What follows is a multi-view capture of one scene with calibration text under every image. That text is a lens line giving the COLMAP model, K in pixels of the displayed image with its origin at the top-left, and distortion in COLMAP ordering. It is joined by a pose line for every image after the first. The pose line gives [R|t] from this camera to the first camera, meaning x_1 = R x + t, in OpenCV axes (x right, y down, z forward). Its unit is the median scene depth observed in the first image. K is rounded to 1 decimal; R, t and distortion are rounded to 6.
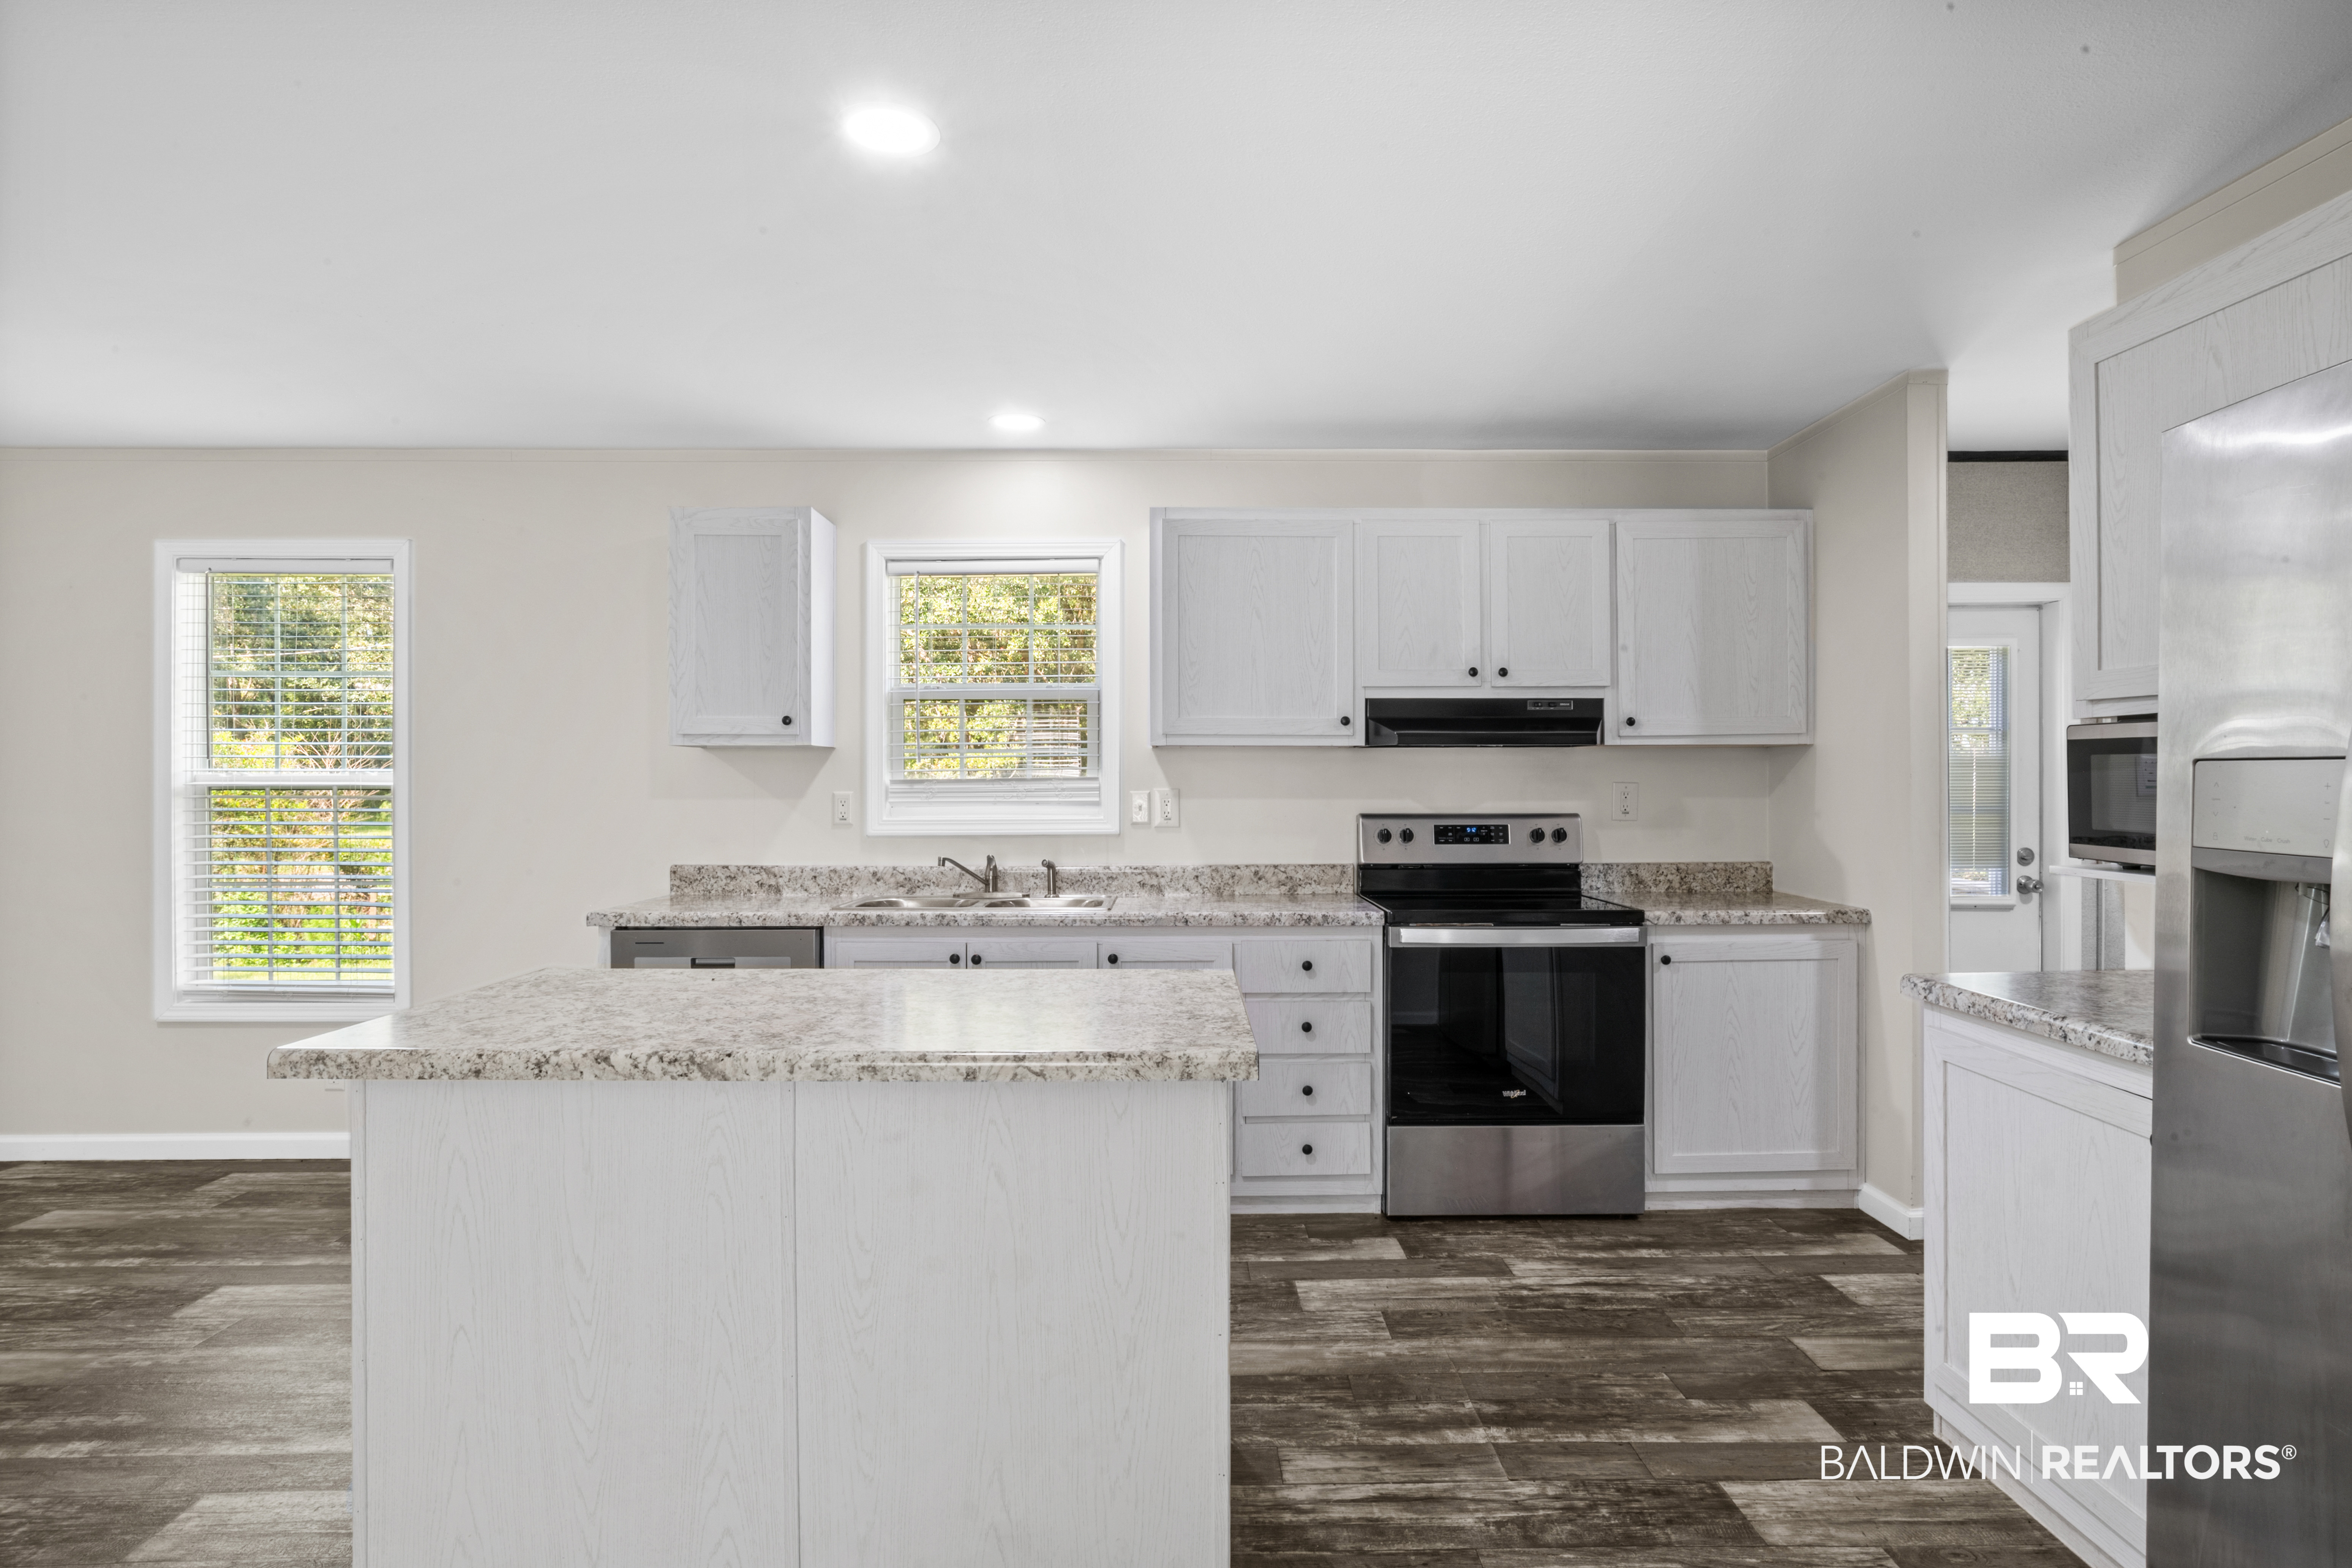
lens RADIAL K [[1205.9, 0, 1185.4], [0, 1205.9, 782.3], [0, 0, 1]] dist [-0.030543, 0.015546]
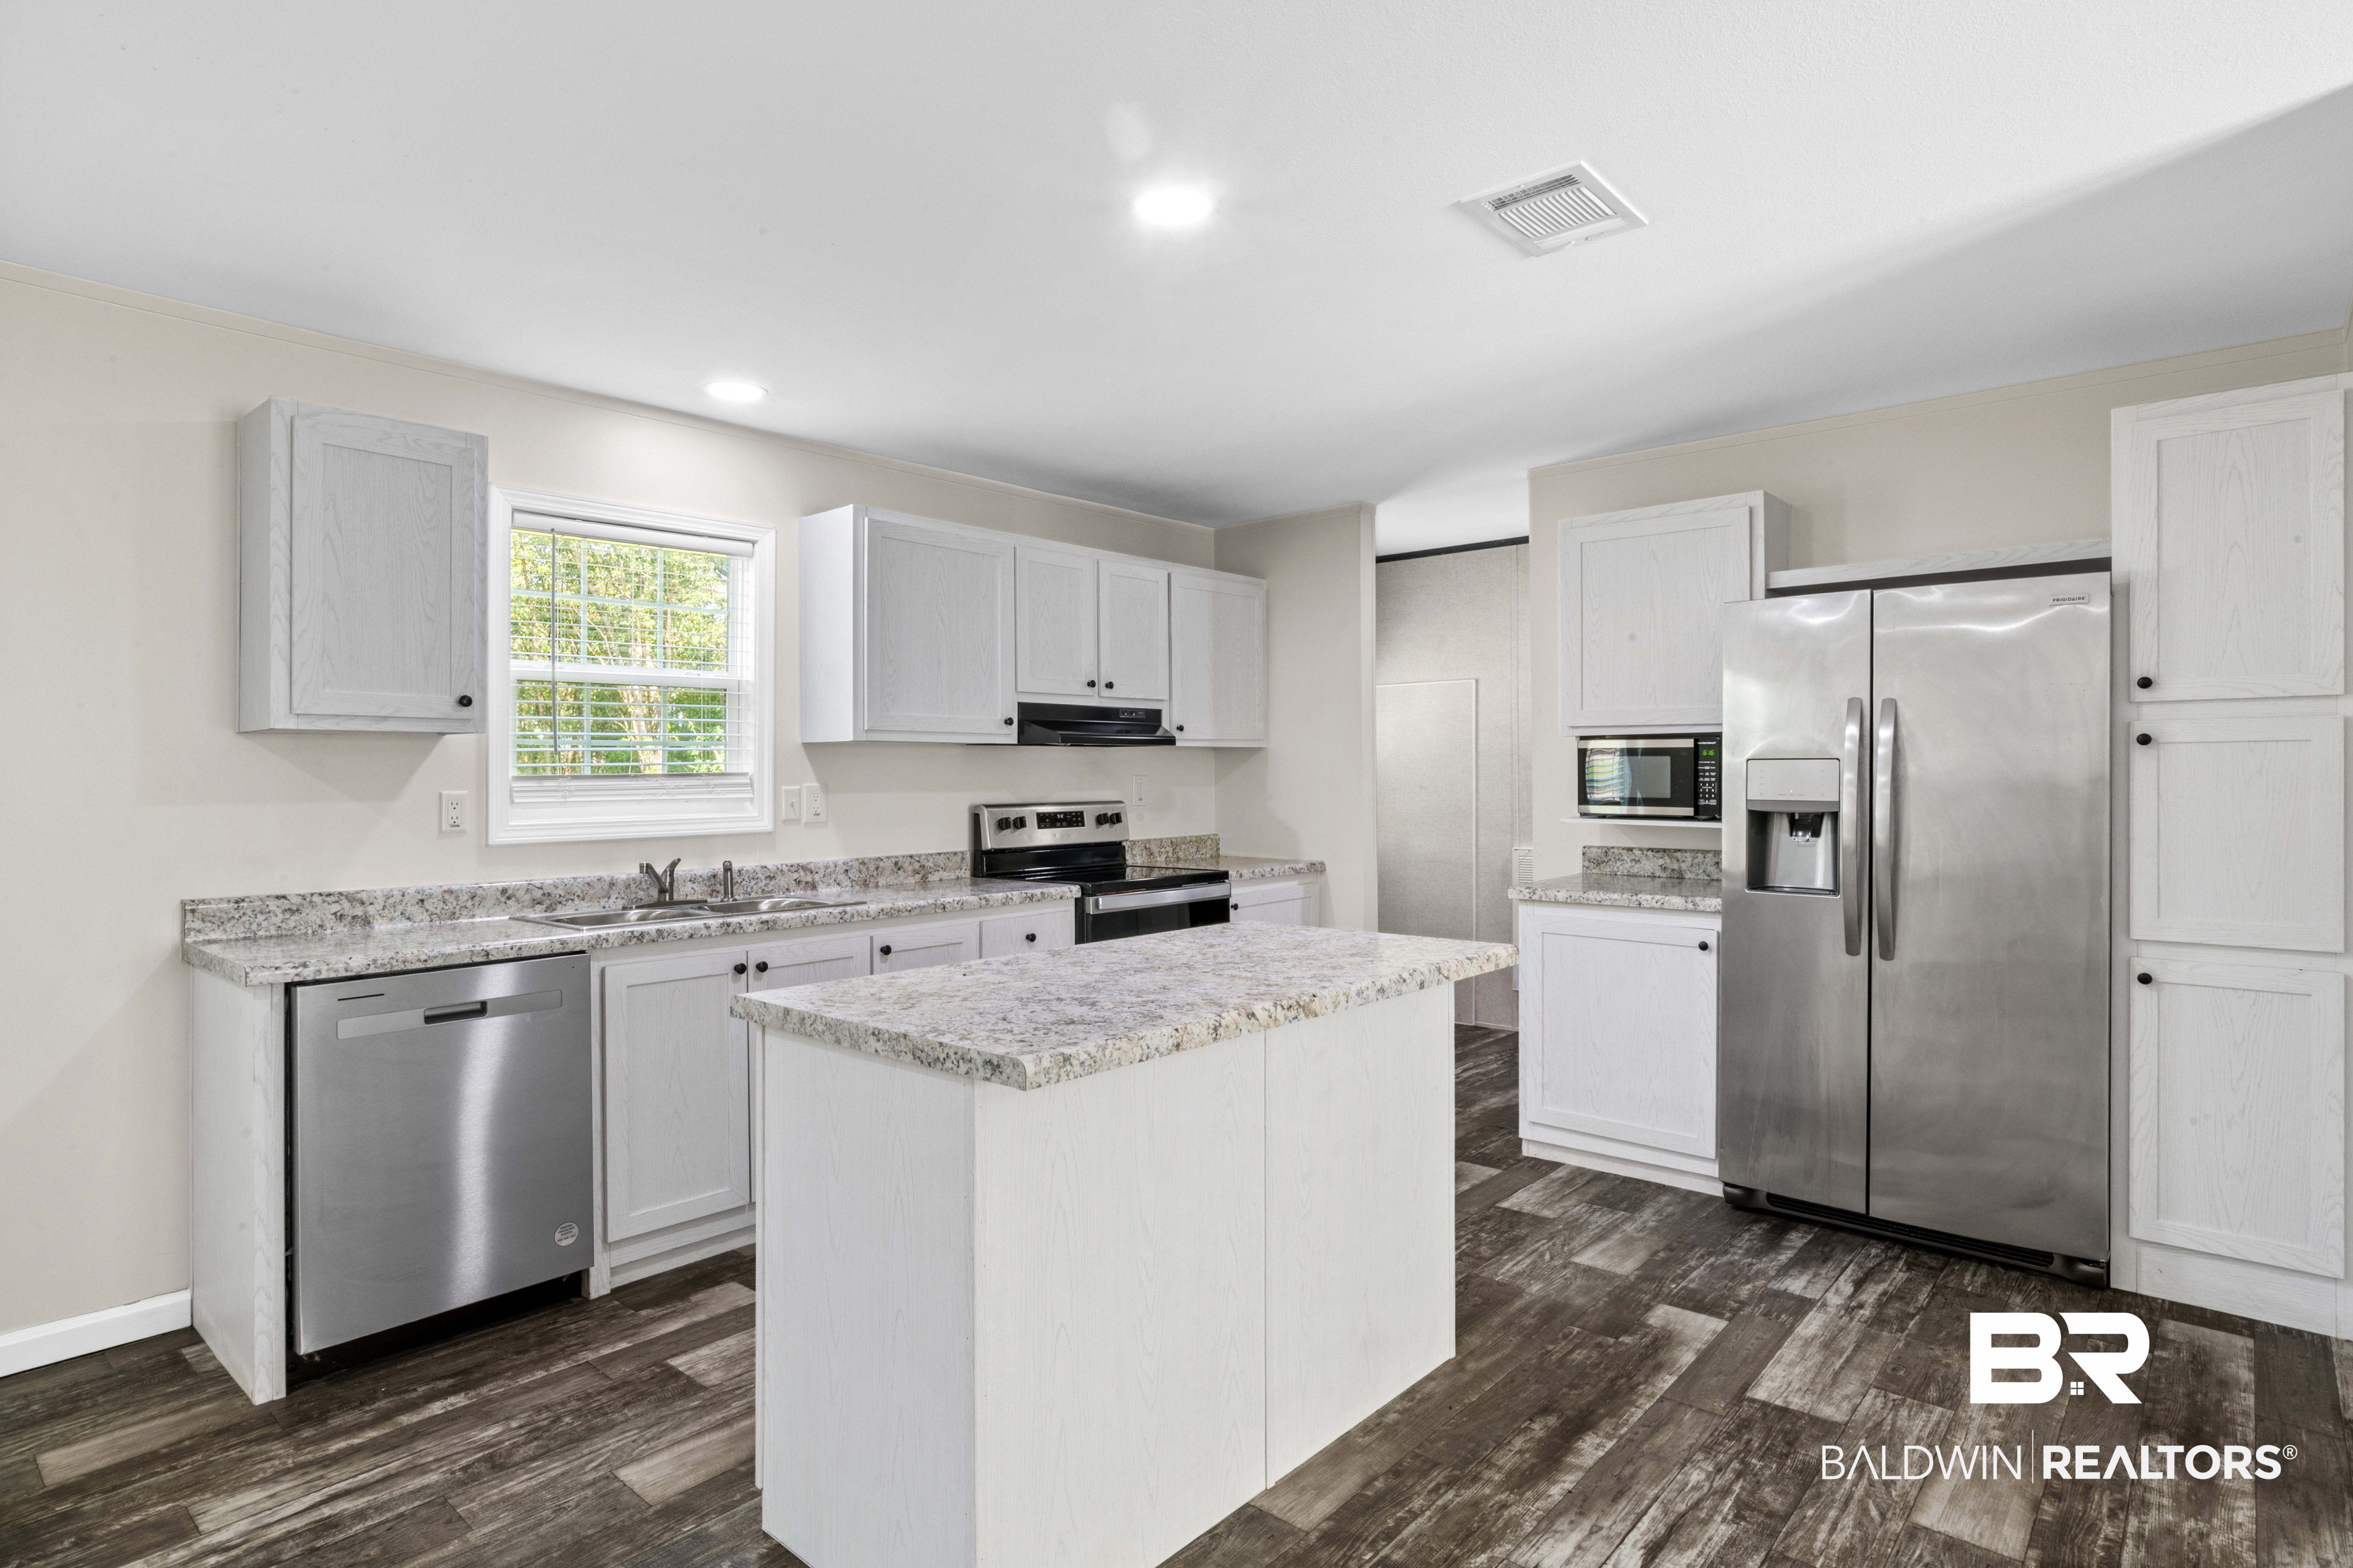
lens RADIAL K [[1206.3, 0, 1185.9], [0, 1206.3, 782.3], [0, 0, 1]] dist [-0.030543, 0.015546]
pose [[0.677084, -0.008576, 0.735855, -0.576779], [0.007865, 0.999959, 0.004417, 0.002037], [-0.735863, 0.002797, 0.677124, 0.114242]]
